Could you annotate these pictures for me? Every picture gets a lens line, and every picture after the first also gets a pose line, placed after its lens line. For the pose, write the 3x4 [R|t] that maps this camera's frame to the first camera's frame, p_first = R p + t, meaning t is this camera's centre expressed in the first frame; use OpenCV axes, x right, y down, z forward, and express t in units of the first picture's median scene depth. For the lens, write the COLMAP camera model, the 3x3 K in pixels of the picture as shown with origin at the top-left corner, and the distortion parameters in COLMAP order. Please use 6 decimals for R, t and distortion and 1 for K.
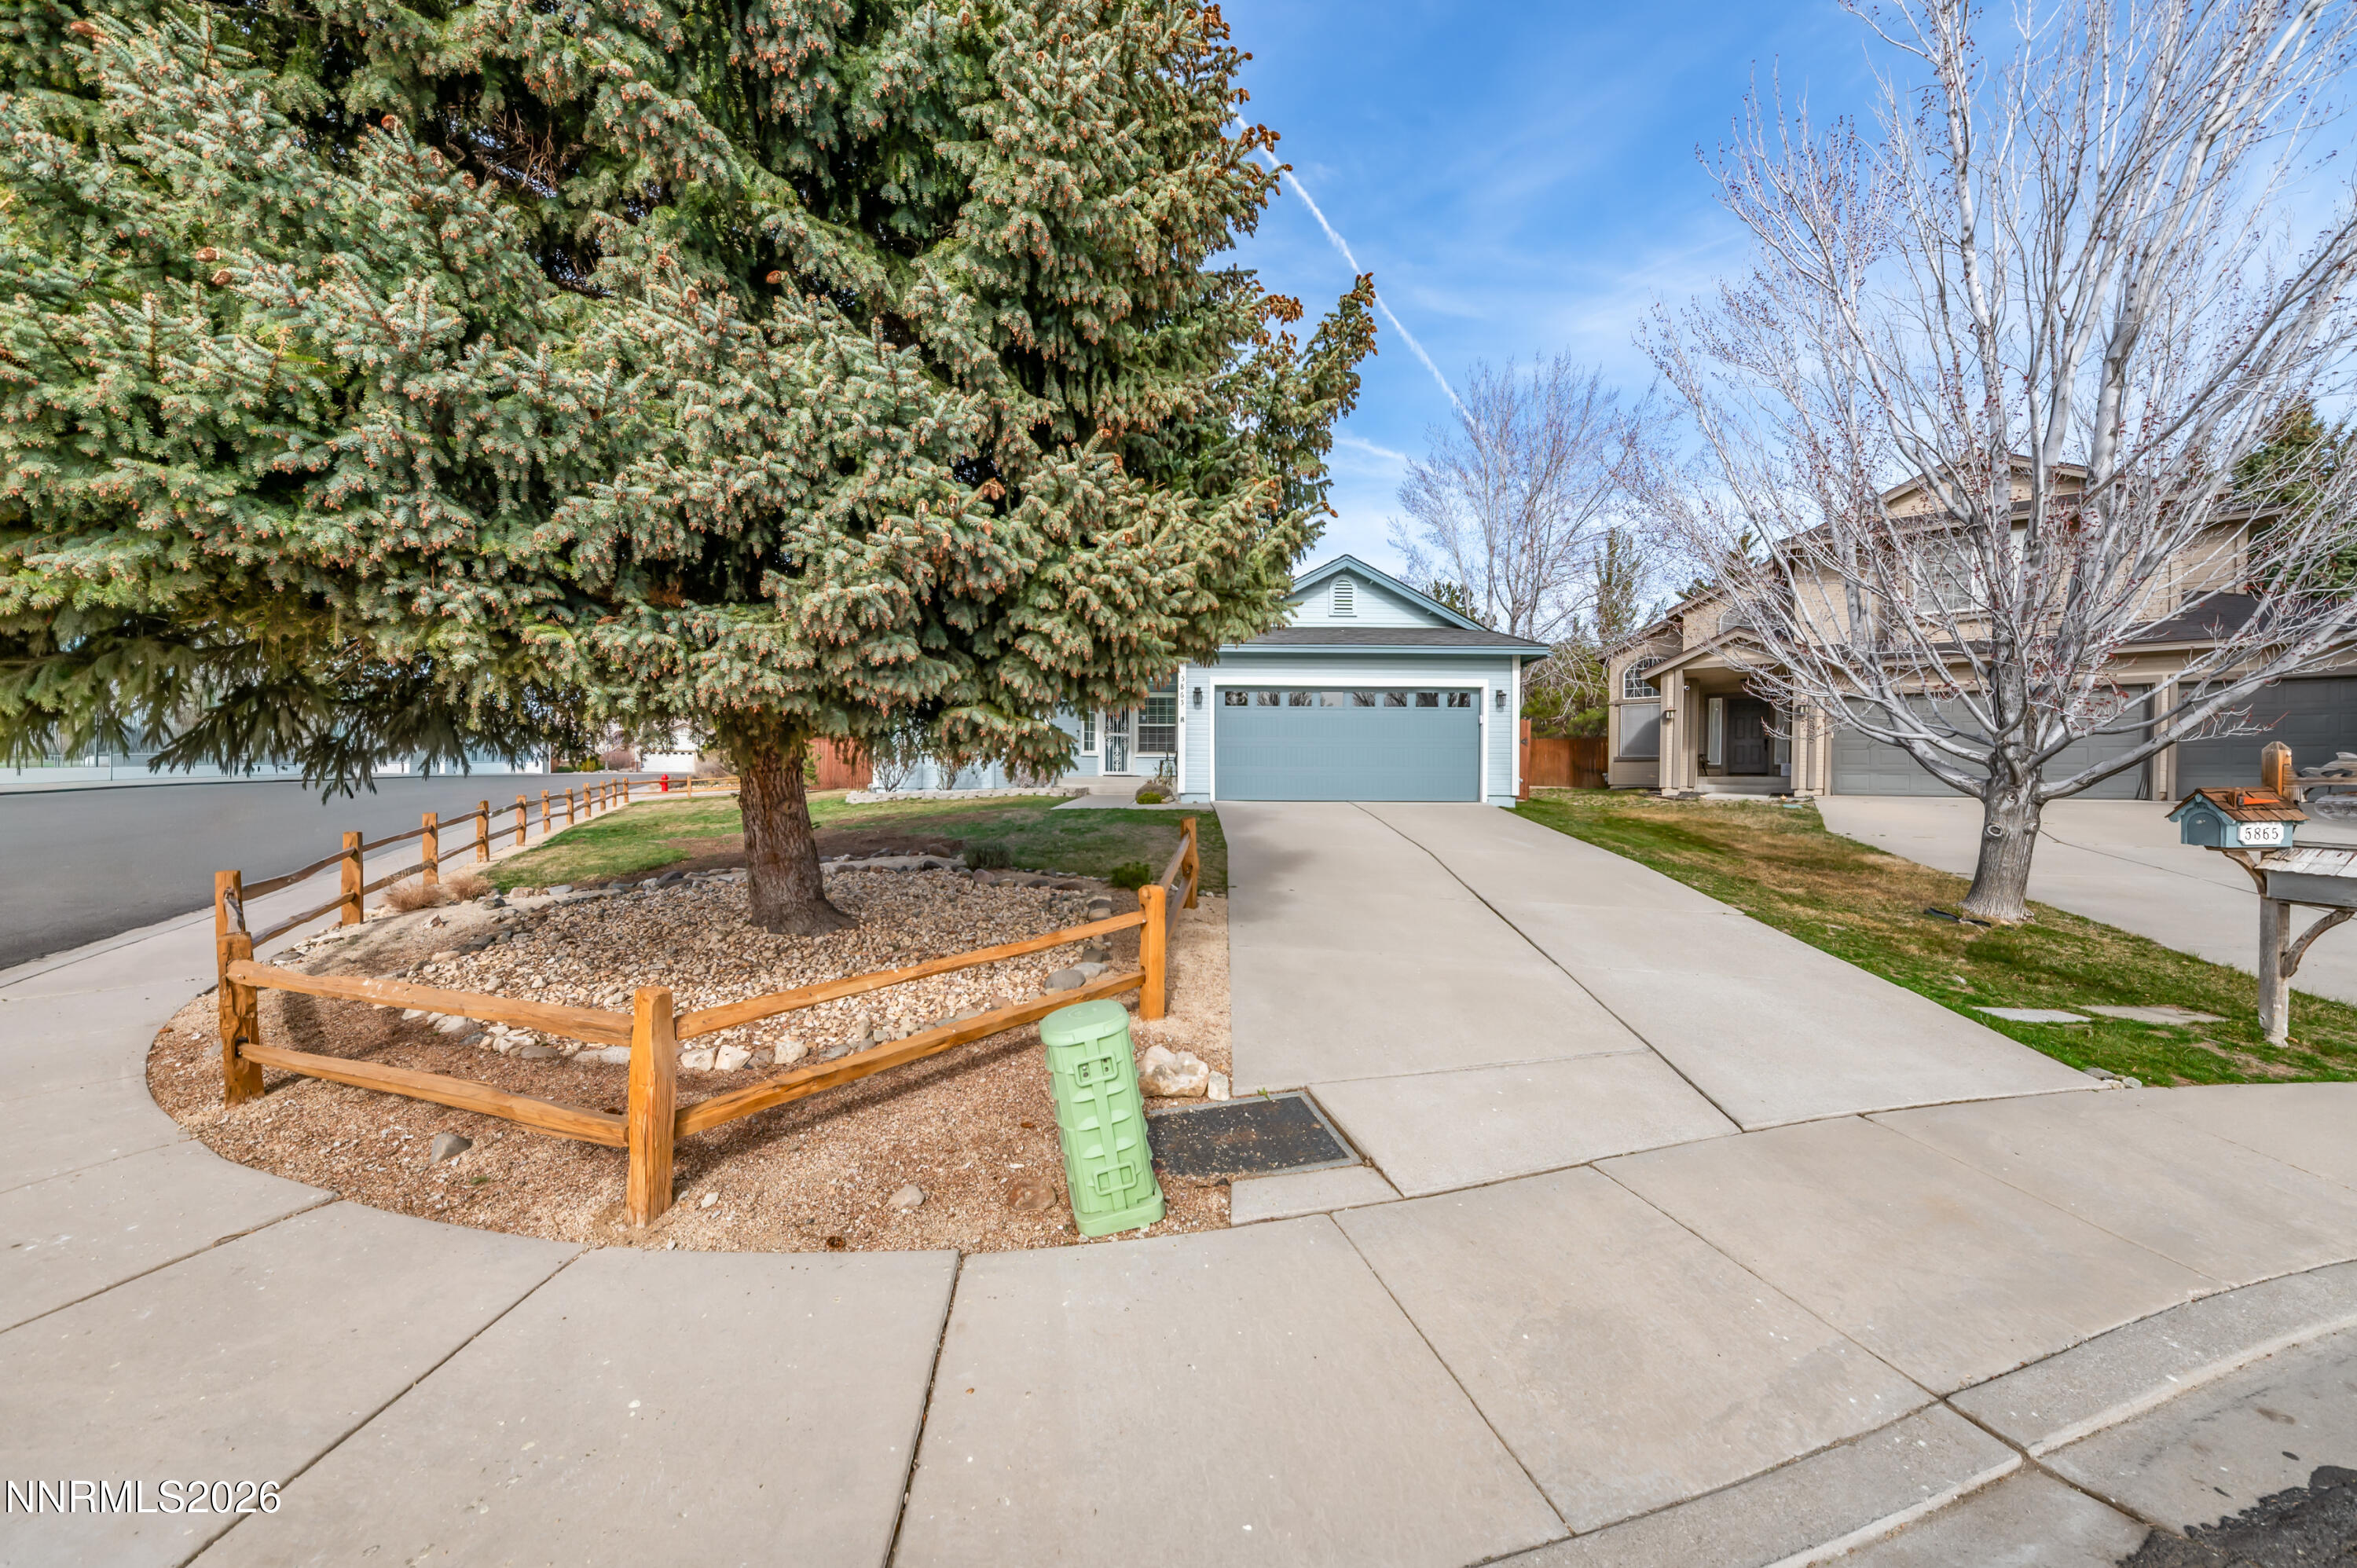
lens RADIAL K [[865.5, 0, 1182.2], [0, 865.5, 765.9], [0, 0, 1]] dist [0.001200, -0.000312]
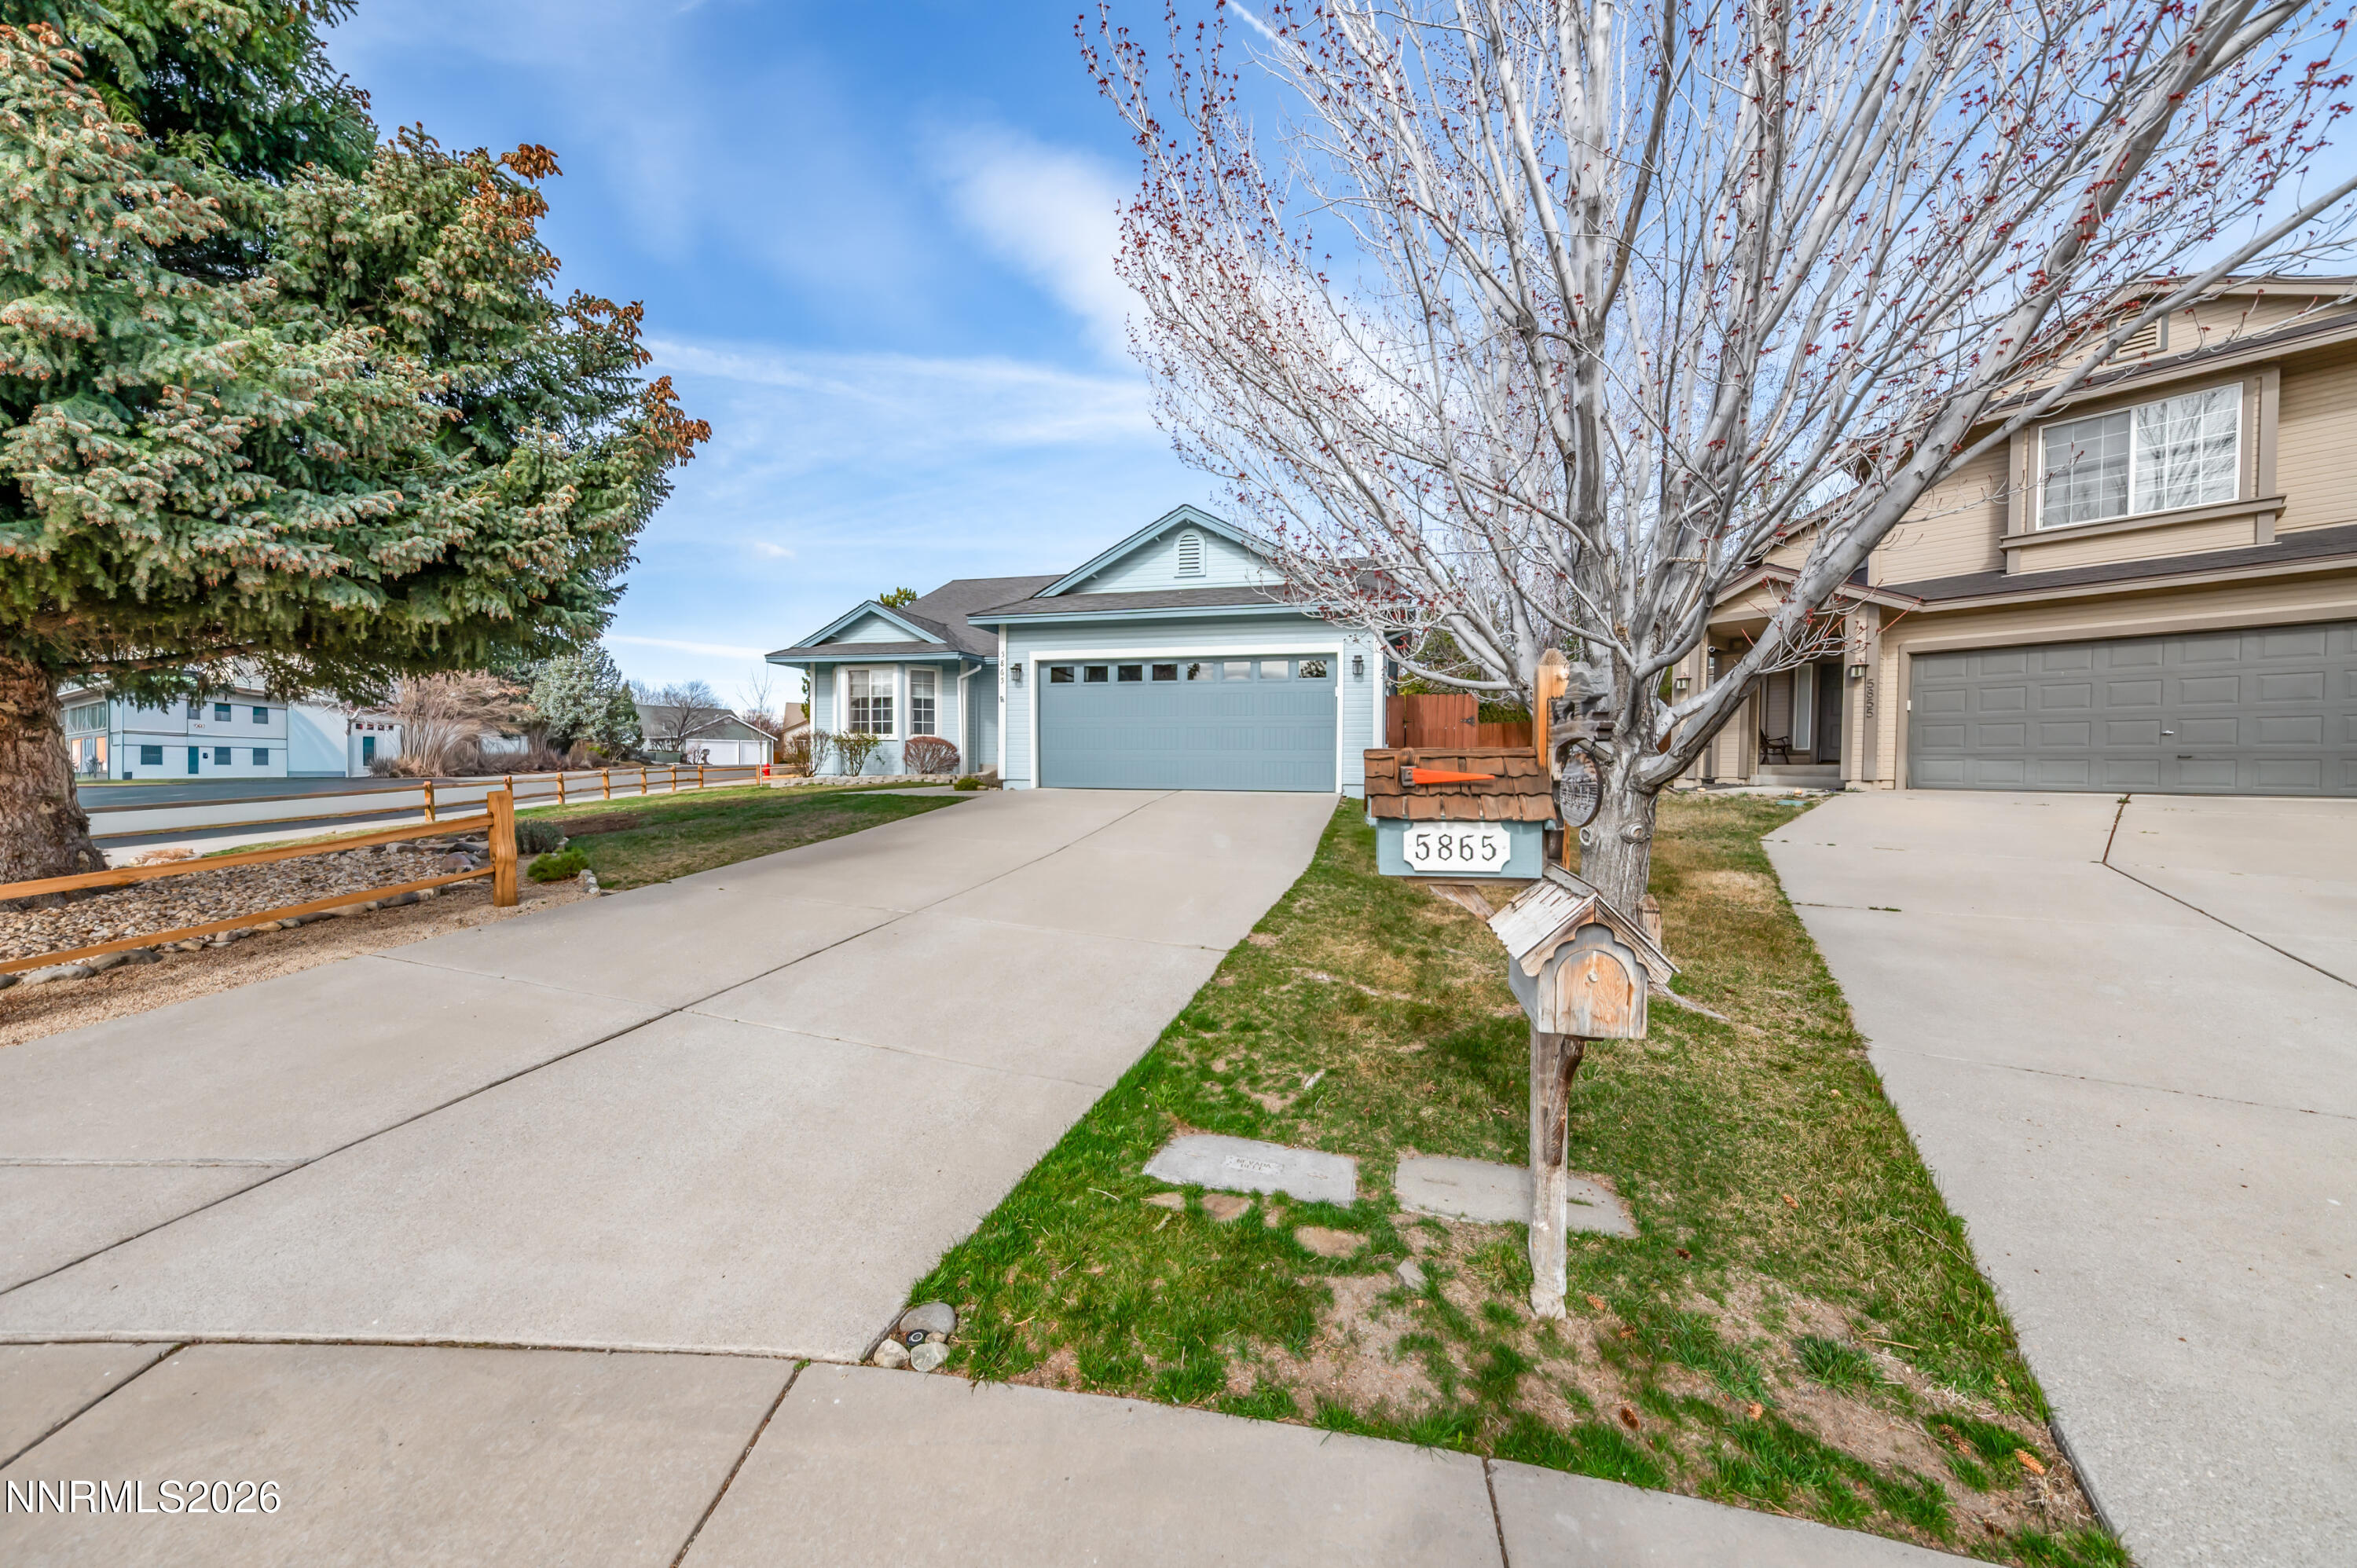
lens RADIAL K [[845.3, 0, 1178.5], [0, 845.3, 784.0], [0, 0, 1]] dist [0.007113, -0.000098]
pose [[0.963405, 0.006379, -0.267975, 0.410955], [0.001370, 0.999587, 0.028720, 0.010748], [0.268048, -0.028036, 0.962998, 0.180695]]
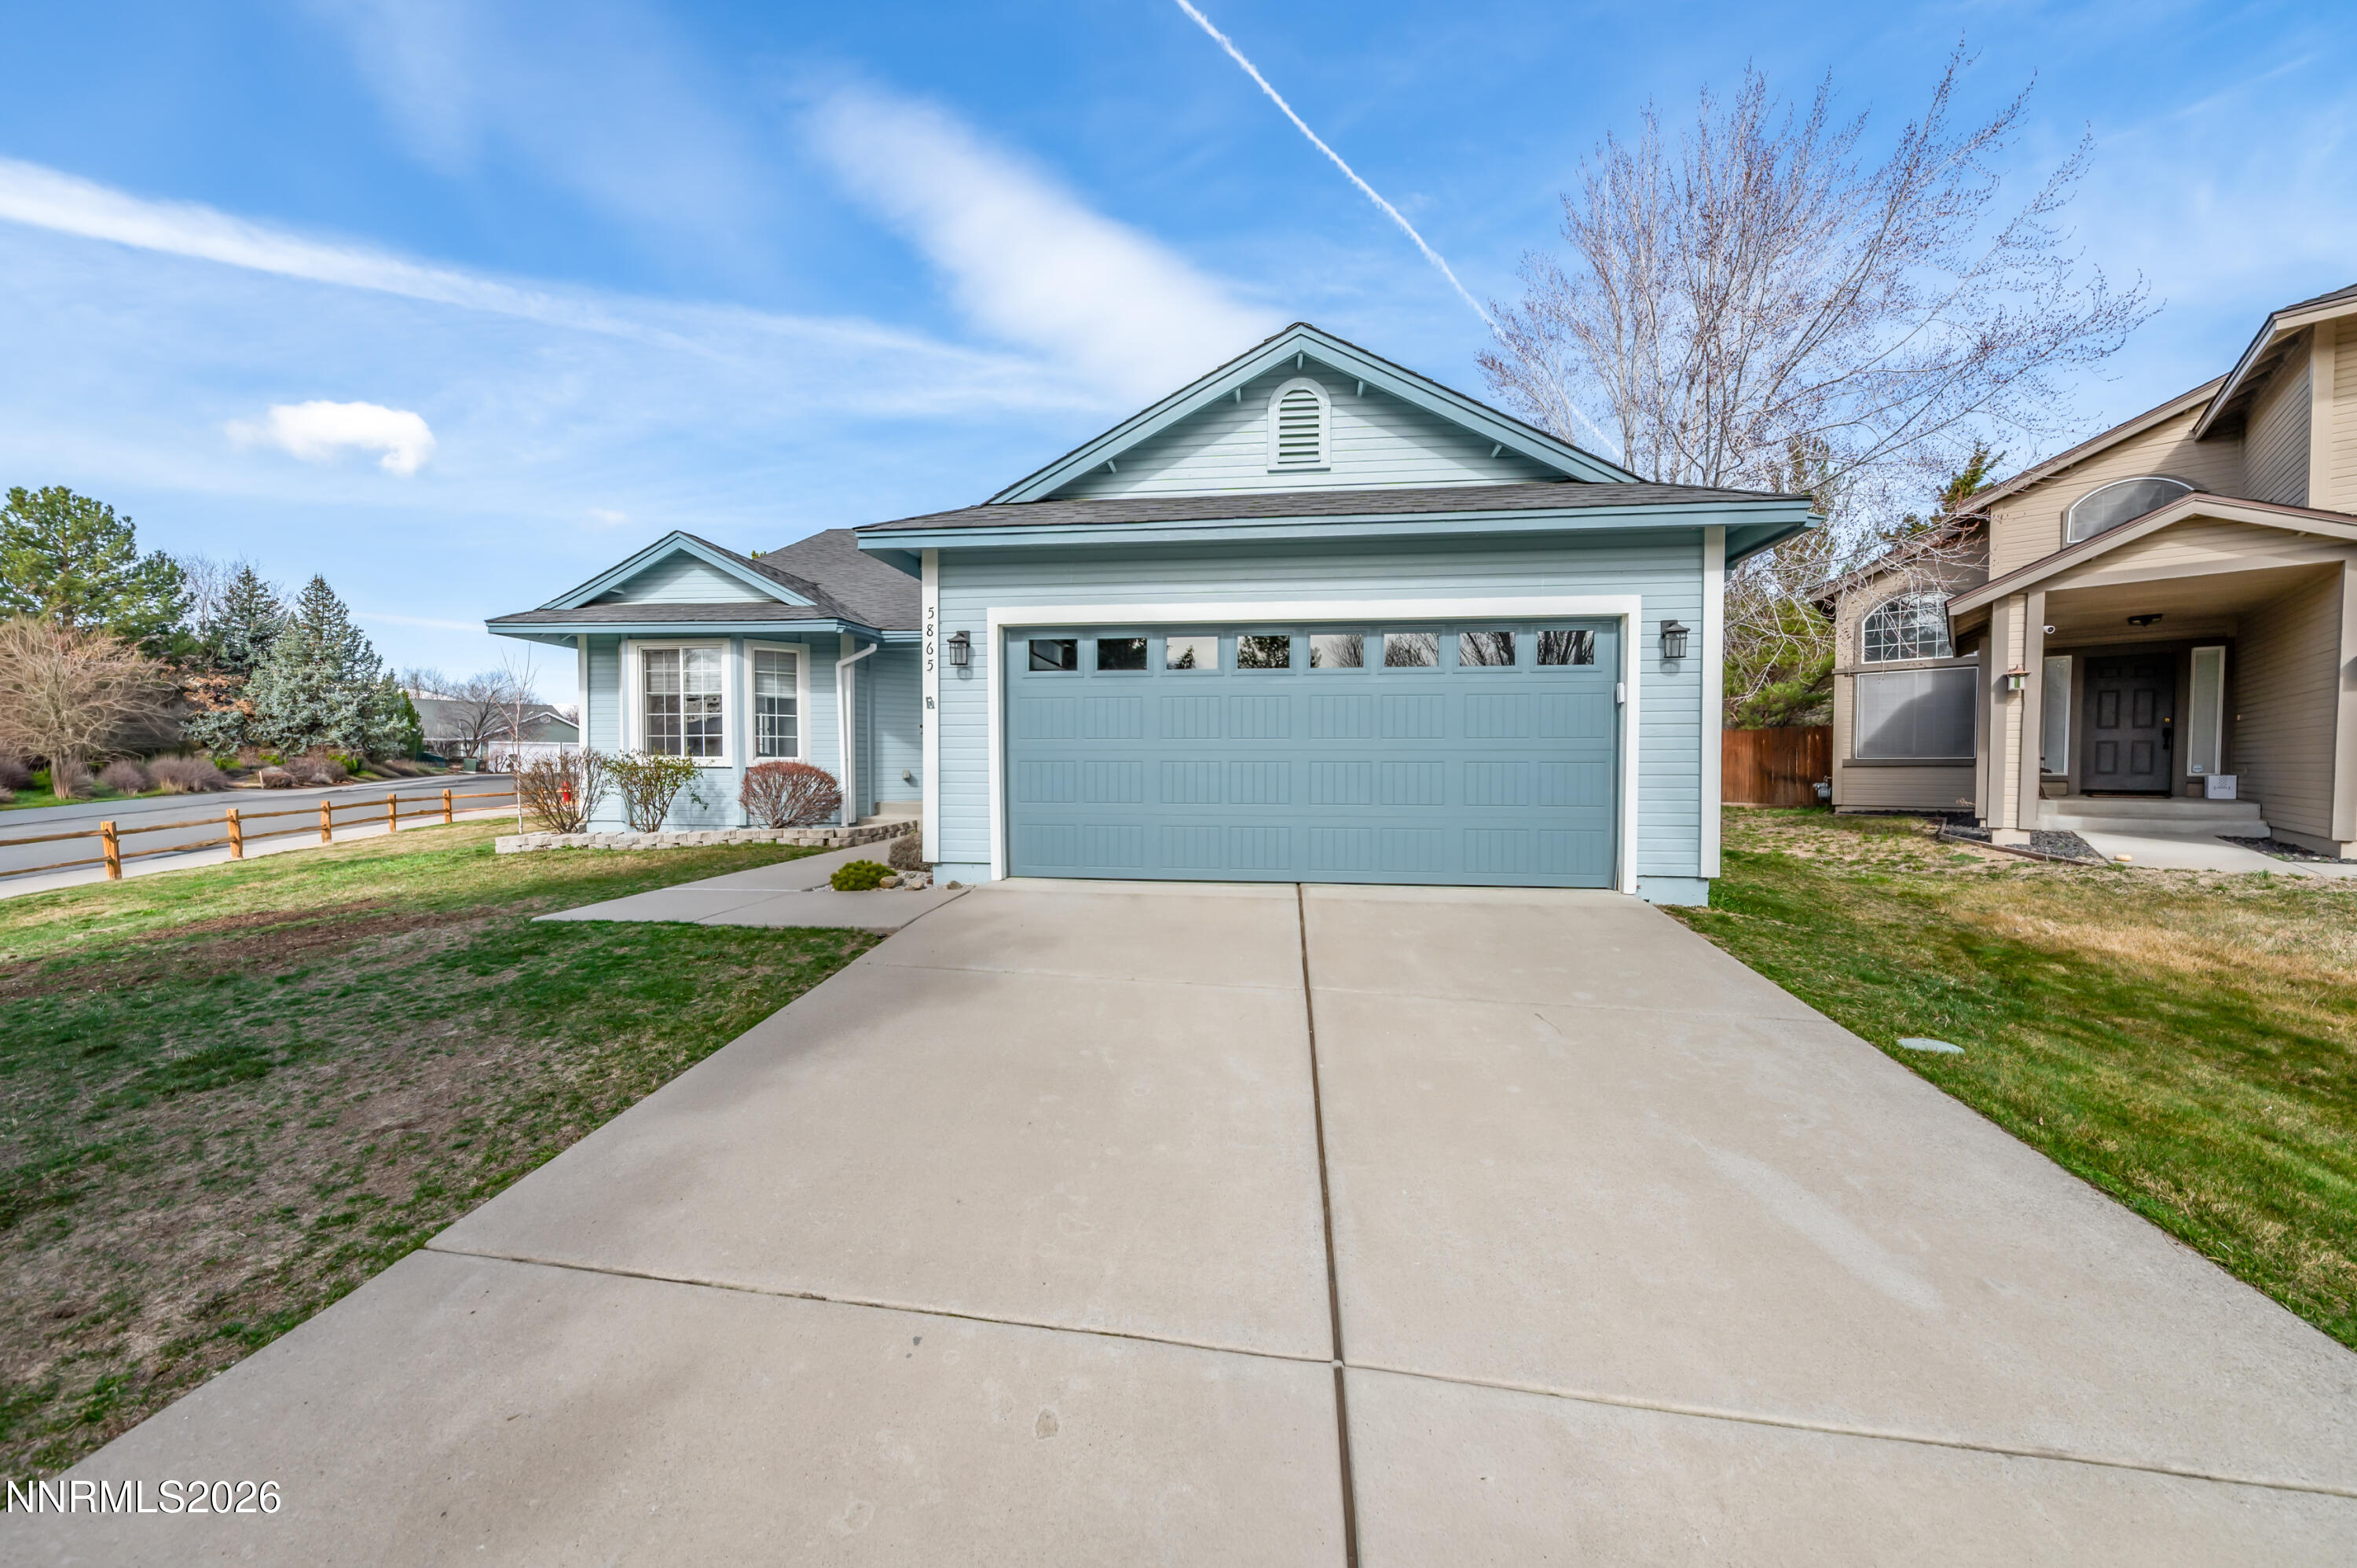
lens RADIAL K [[846.6, 0, 1189.7], [0, 846.6, 785.5], [0, 0, 1]] dist [0.000216, -0.000356]
pose [[0.991356, -0.000711, -0.131194, 0.190370], [0.005383, 0.999363, 0.035266, -0.024092], [0.131085, -0.035668, 0.990729, 0.559484]]
